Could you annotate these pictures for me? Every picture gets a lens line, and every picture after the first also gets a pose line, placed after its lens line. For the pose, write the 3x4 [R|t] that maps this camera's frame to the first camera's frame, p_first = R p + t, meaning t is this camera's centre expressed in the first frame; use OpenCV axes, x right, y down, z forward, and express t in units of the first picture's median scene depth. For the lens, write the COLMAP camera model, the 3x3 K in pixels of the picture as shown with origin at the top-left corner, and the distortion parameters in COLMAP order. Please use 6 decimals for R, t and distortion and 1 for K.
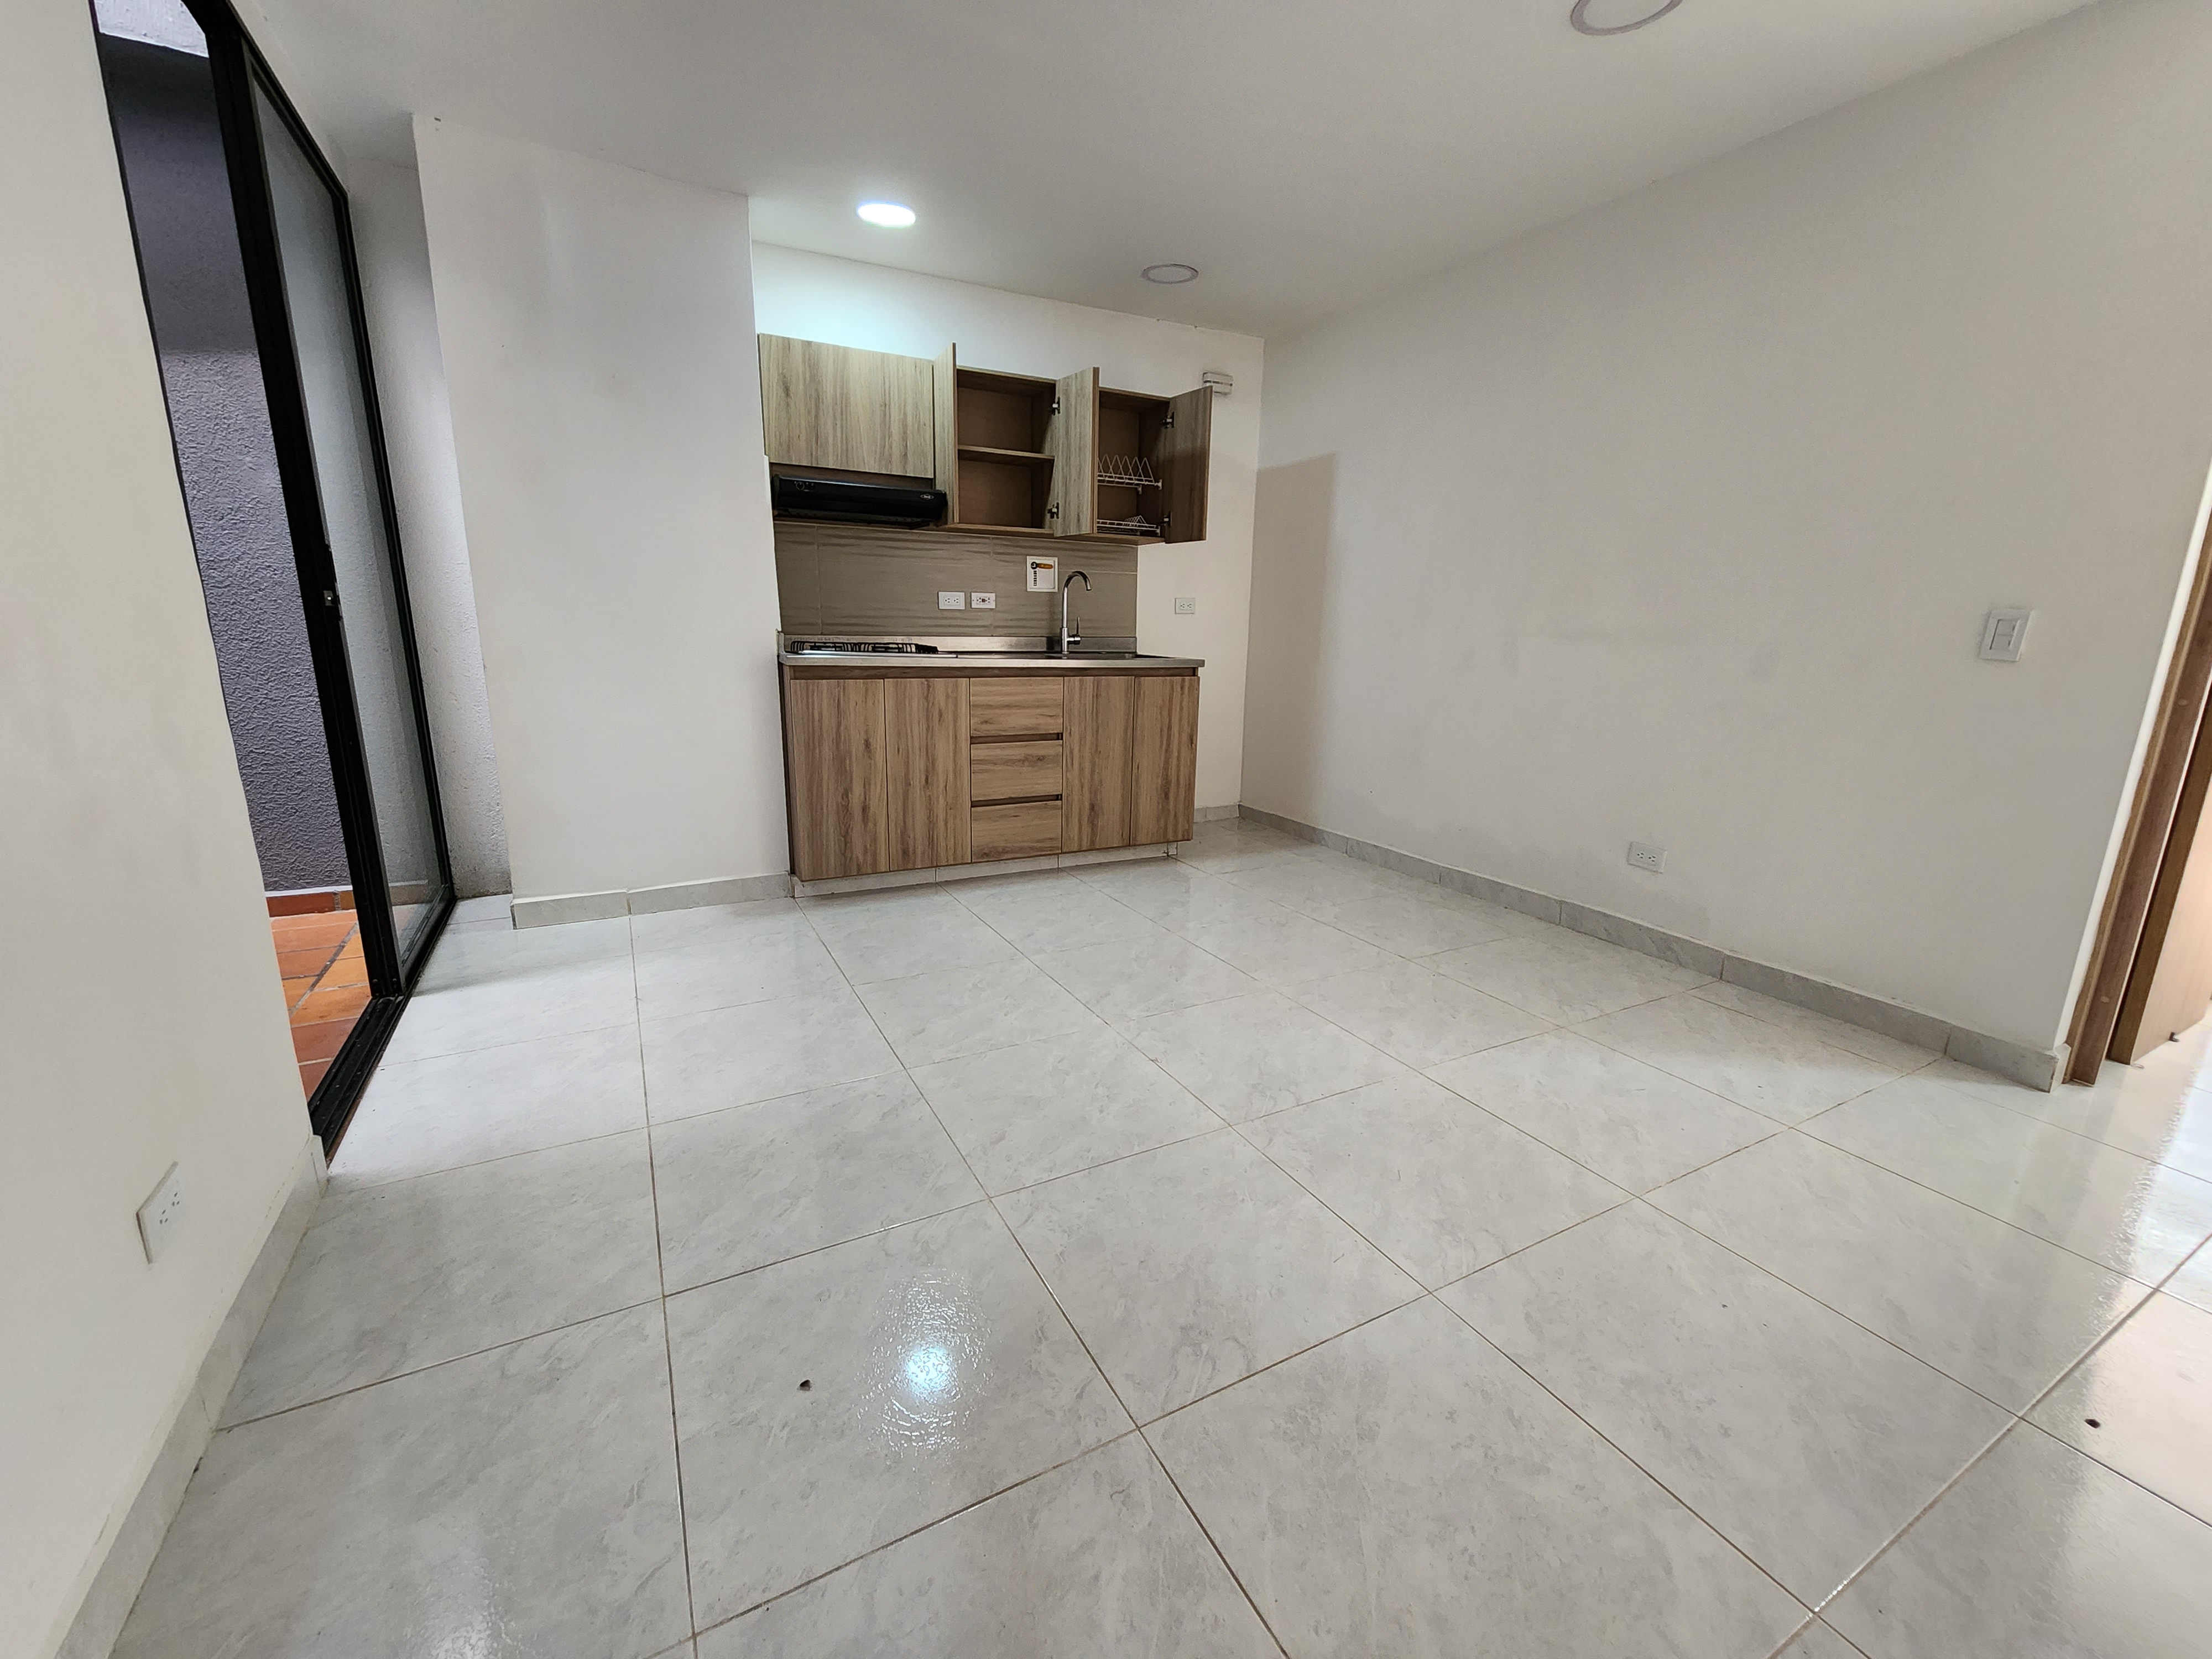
lens RADIAL K [[913.6, 0, 1105.1], [0, 913.6, 832.9], [0, 0, 1]] dist [0.002973, -0.001774]
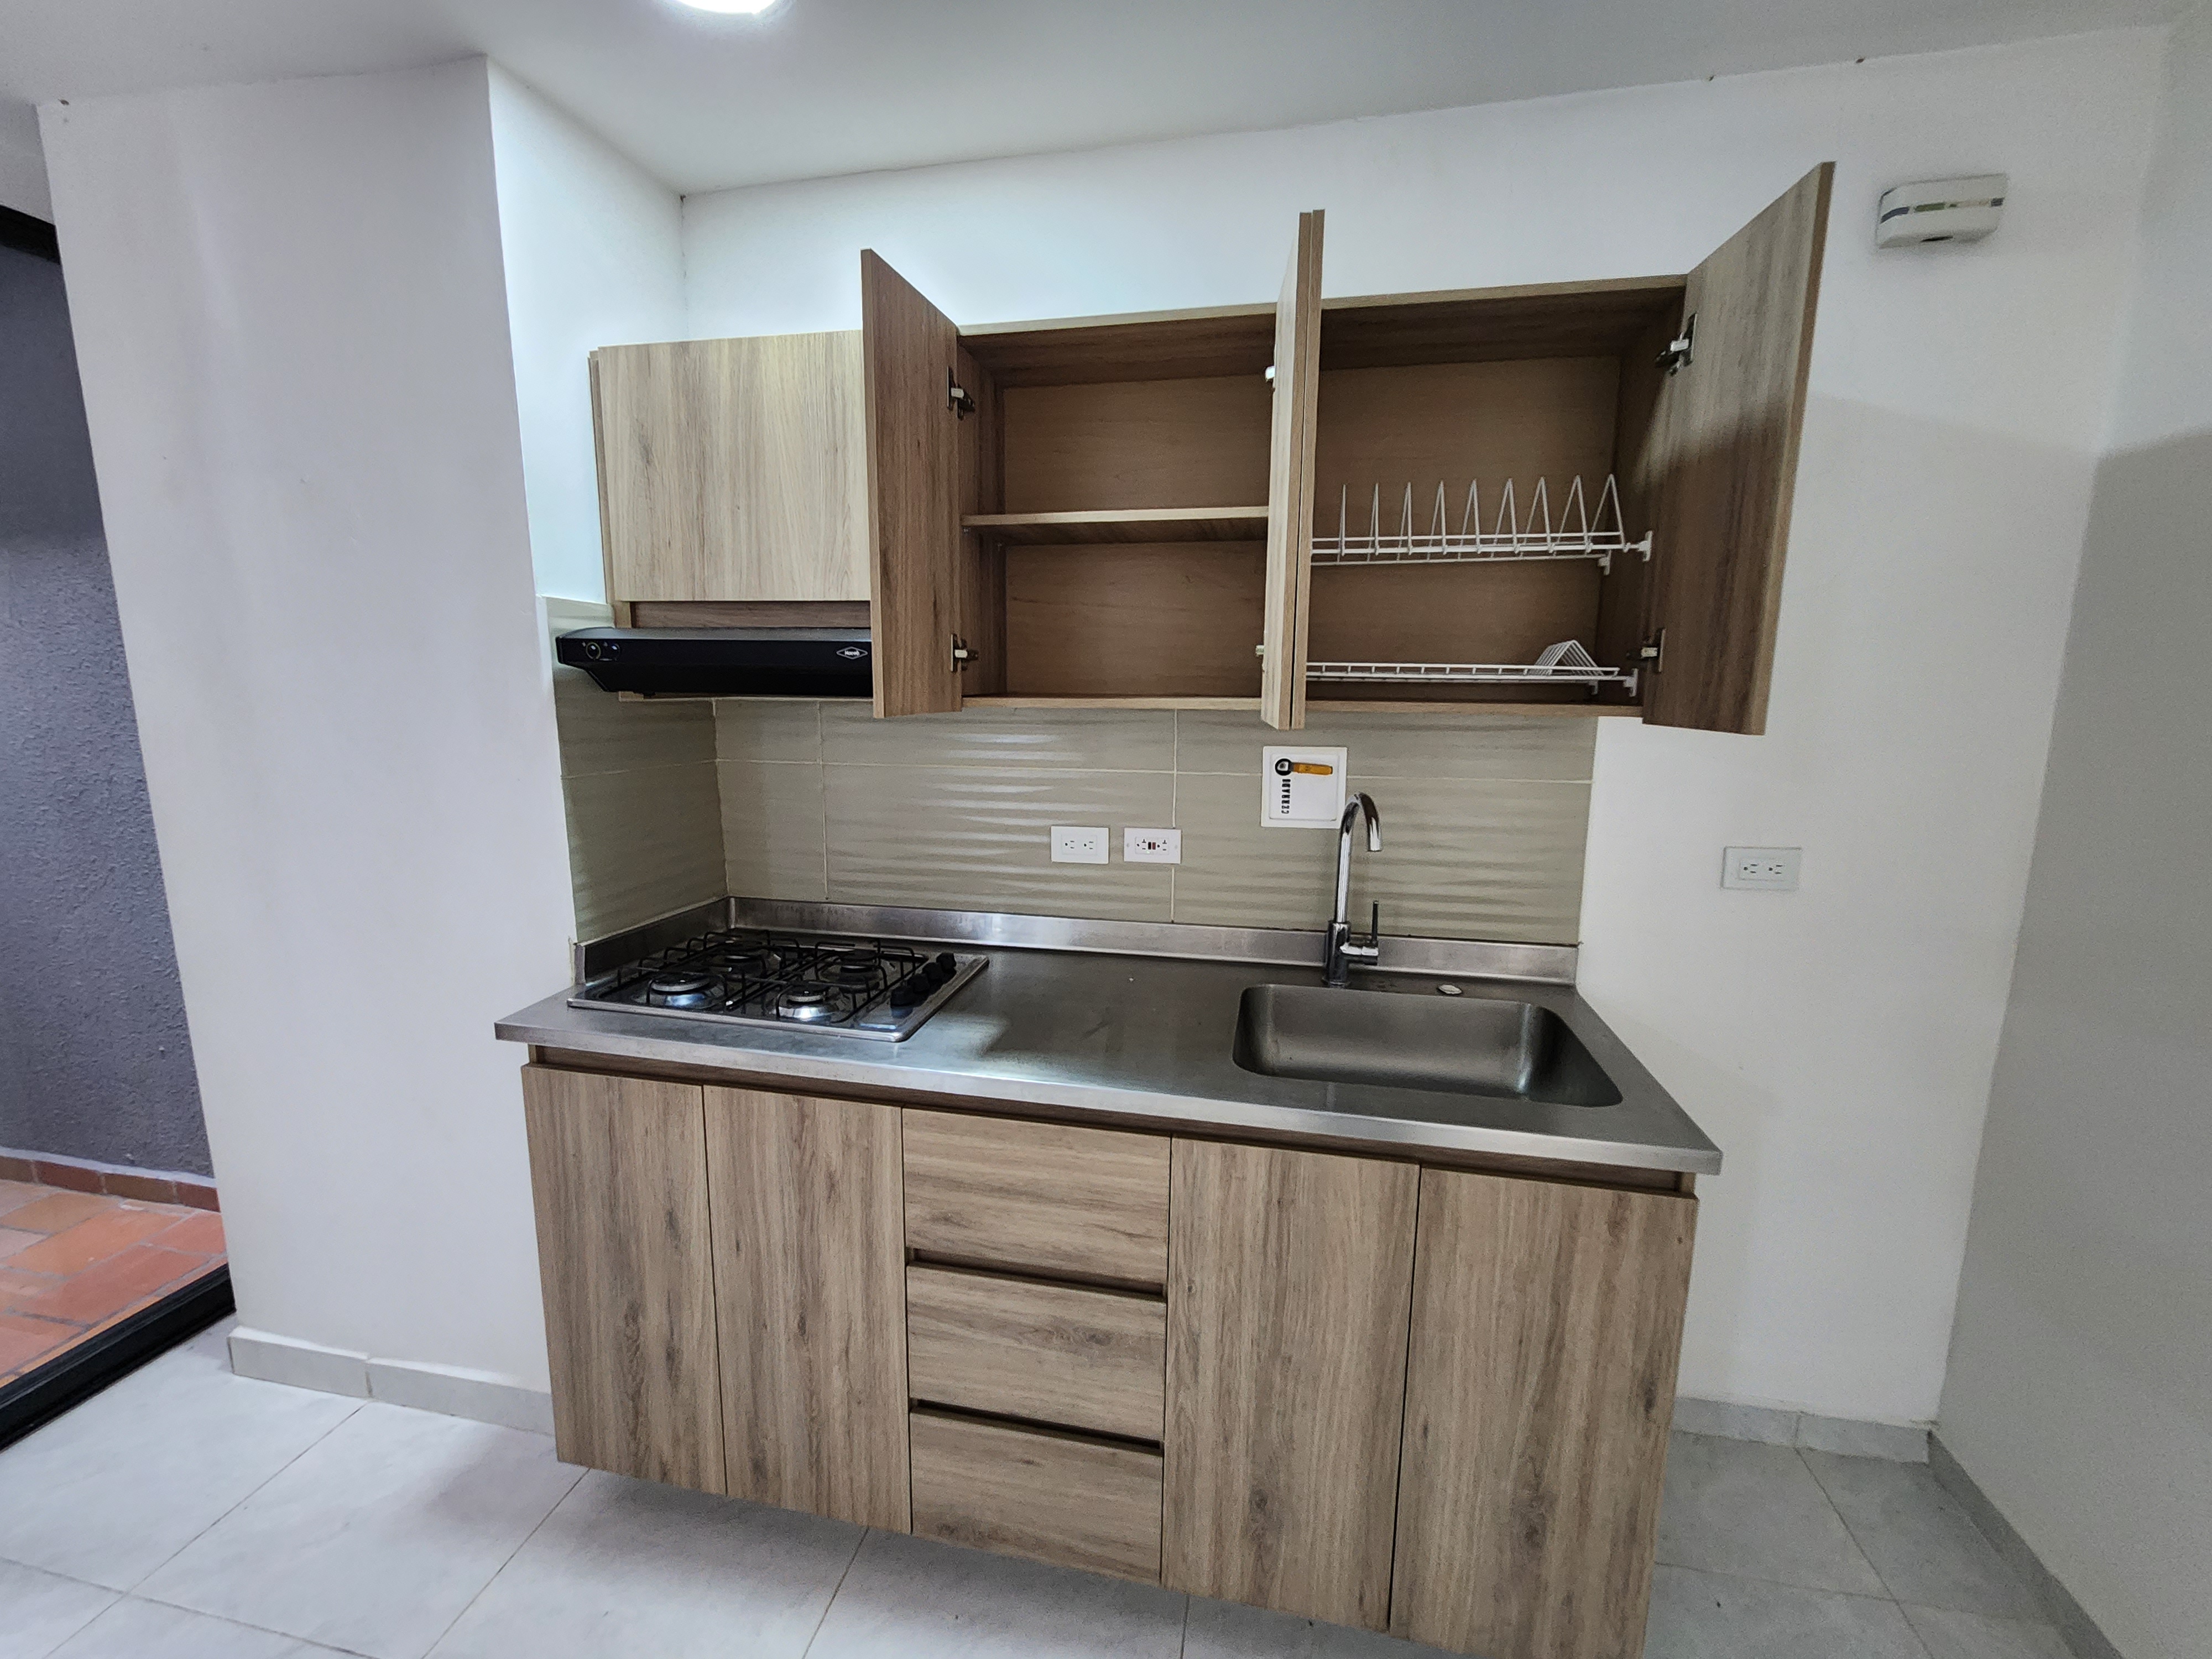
lens RADIAL K [[913.6, 0, 1102.6], [0, 913.6, 827.4], [0, 0, 1]] dist [0.002973, -0.001774]
pose [[0.768223, 0.089146, -0.633945, 0.145930], [-0.138404, 0.989965, -0.028510, -0.279550], [0.625042, 0.109643, 0.772852, 0.724772]]
